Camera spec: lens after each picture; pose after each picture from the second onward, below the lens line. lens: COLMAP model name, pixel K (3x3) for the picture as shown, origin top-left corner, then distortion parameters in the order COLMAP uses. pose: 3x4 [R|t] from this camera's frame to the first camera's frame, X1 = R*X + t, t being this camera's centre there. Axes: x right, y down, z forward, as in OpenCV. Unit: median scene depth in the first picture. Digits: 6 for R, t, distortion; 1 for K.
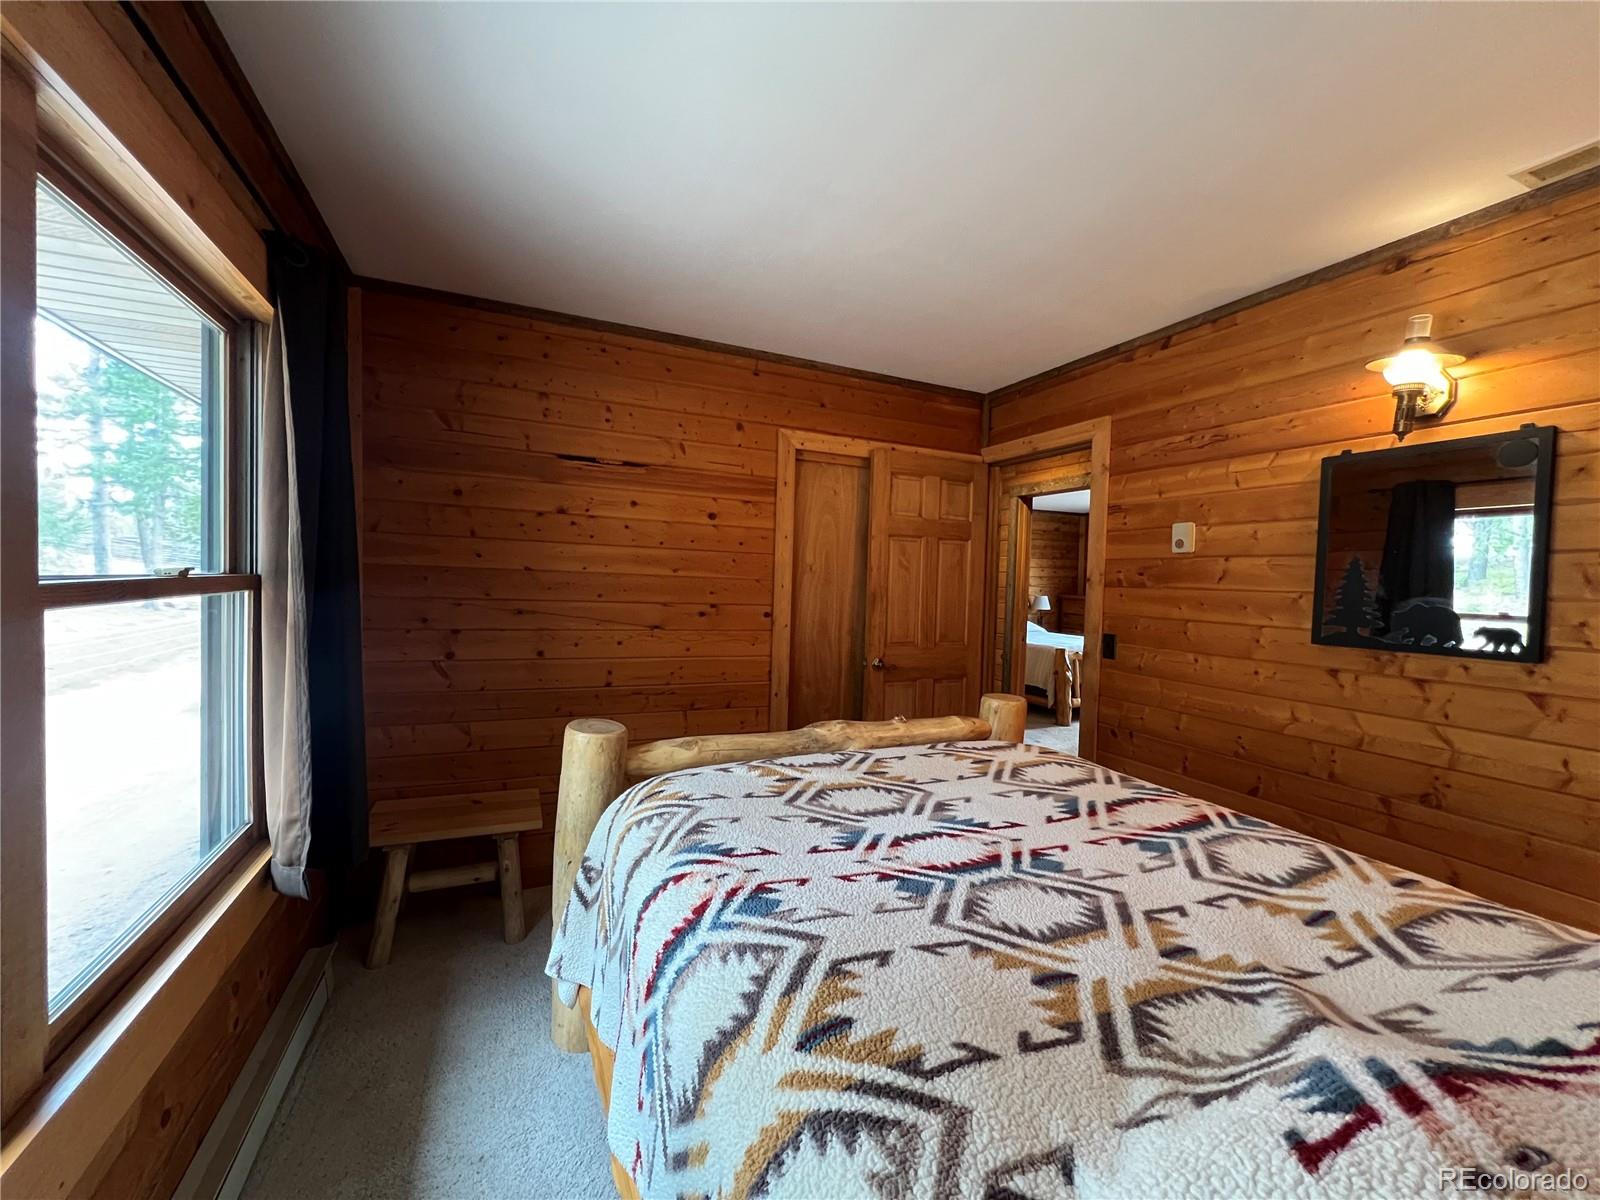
lens RADIAL K [[637.2, 0, 802.8], [0, 637.2, 597.4], [0, 0, 1]] dist [-0.002729, 0.000569]
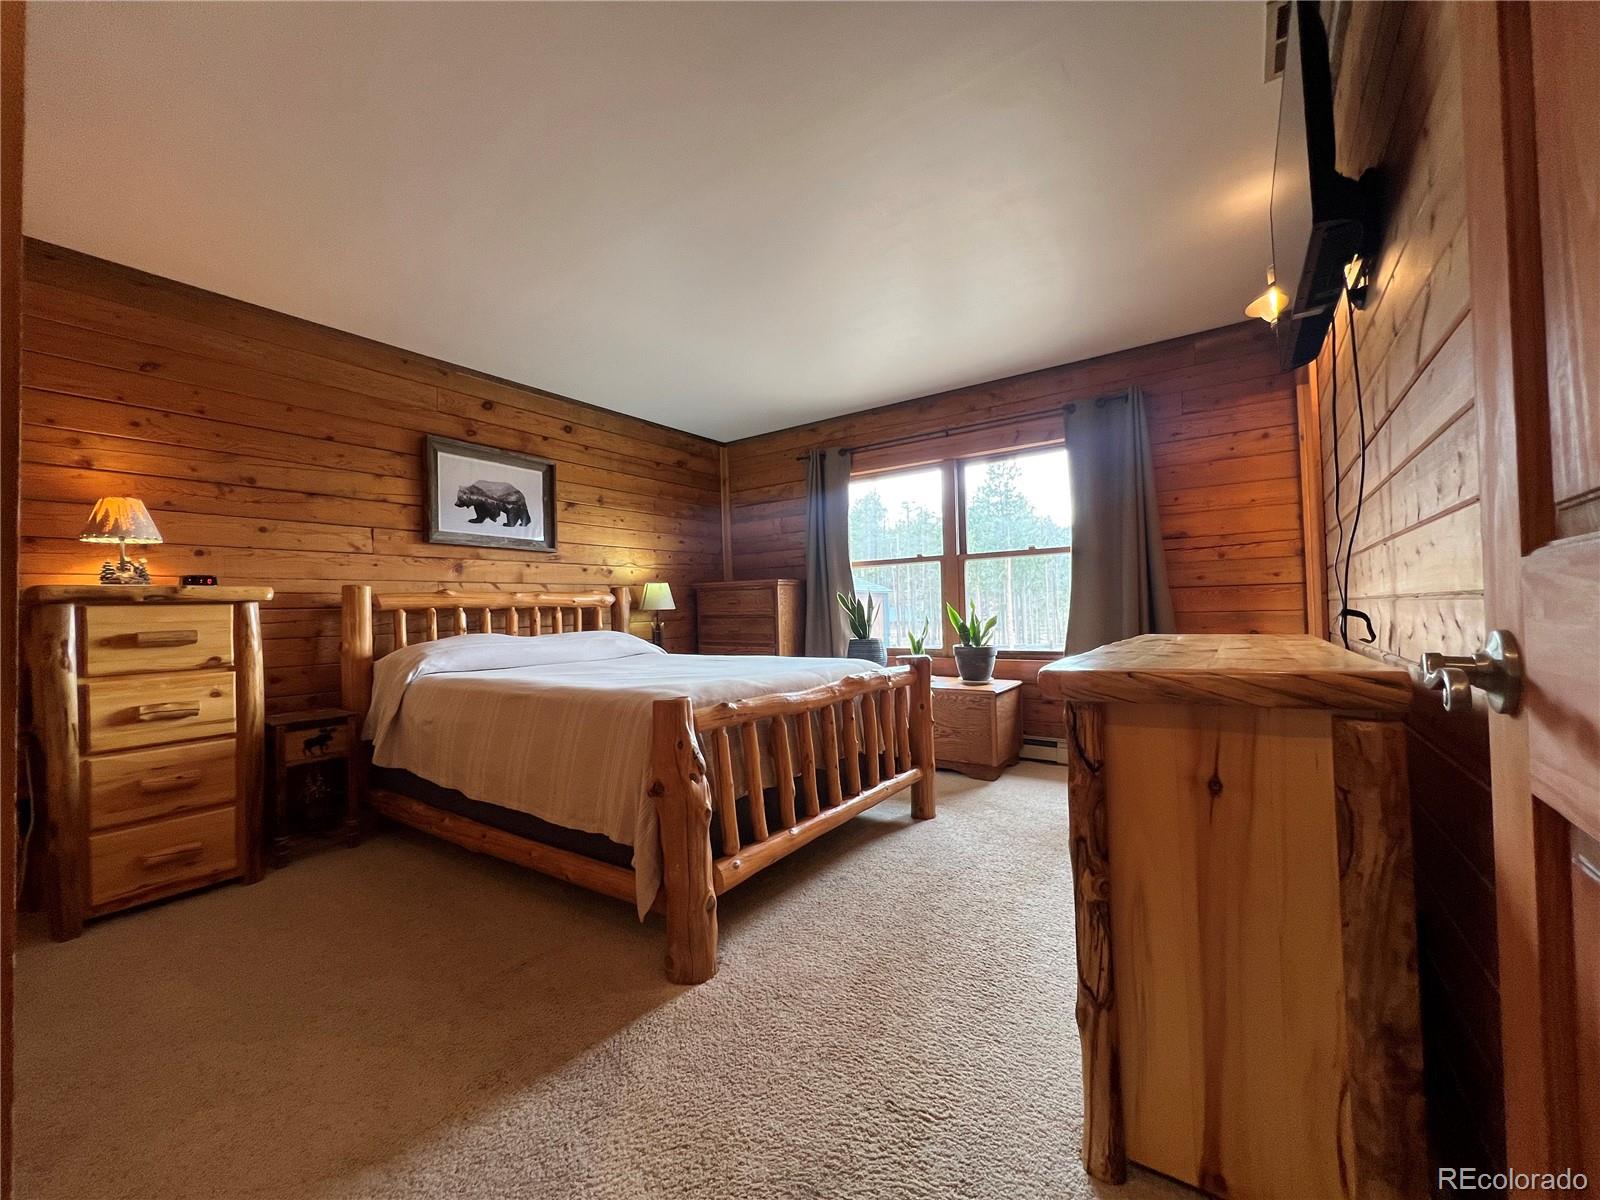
lens RADIAL K [[637.2, 0, 802.8], [0, 637.2, 597.4], [0, 0, 1]] dist [-0.002729, 0.000569]
pose [[0.865173, -0.040717, 0.499819, 0.220772], [0.066067, 0.997265, -0.033119, 0.032734], [-0.497103, 0.061675, 0.865497, 0.502169]]
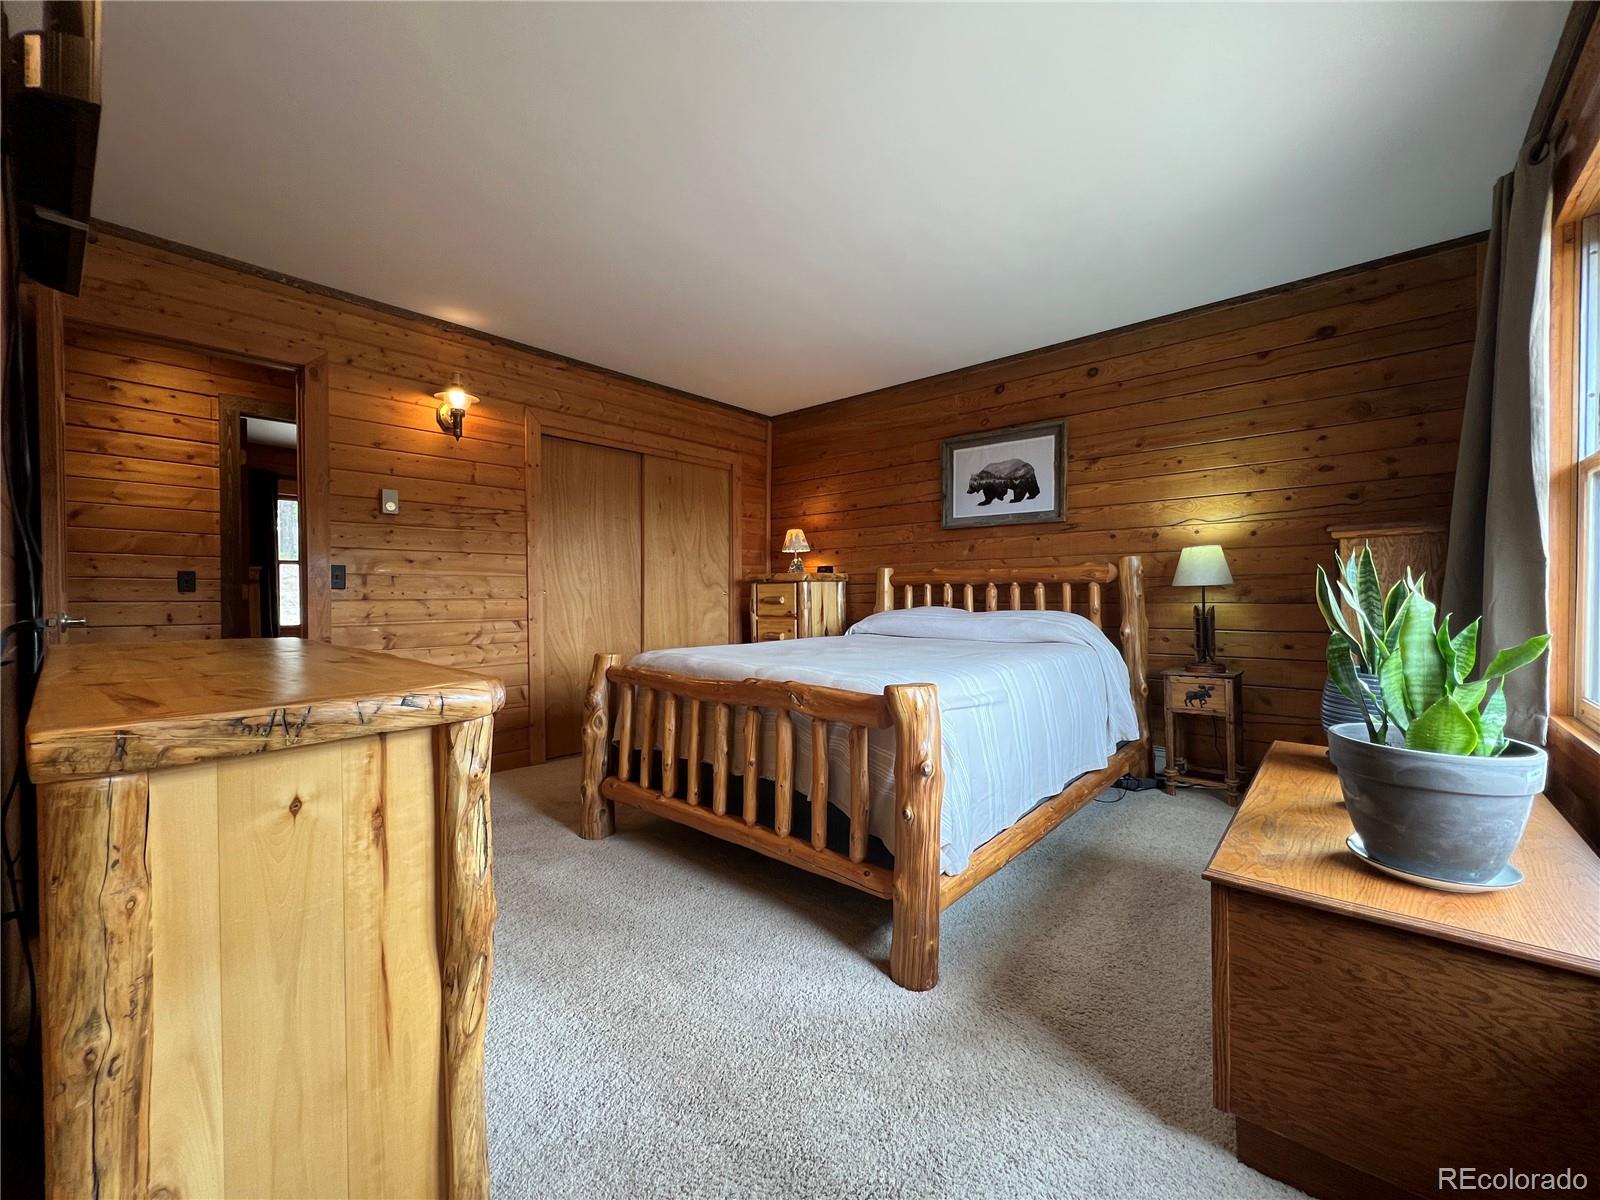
lens RADIAL K [[637.2, 0, 802.8], [0, 637.2, 597.4], [0, 0, 1]] dist [-0.002729, 0.000569]
pose [[0.403903, -0.016043, -0.914661, 0.599539], [0.000160, 0.999847, -0.017467, 0.030562], [0.914802, 0.006908, 0.403844, 0.658700]]
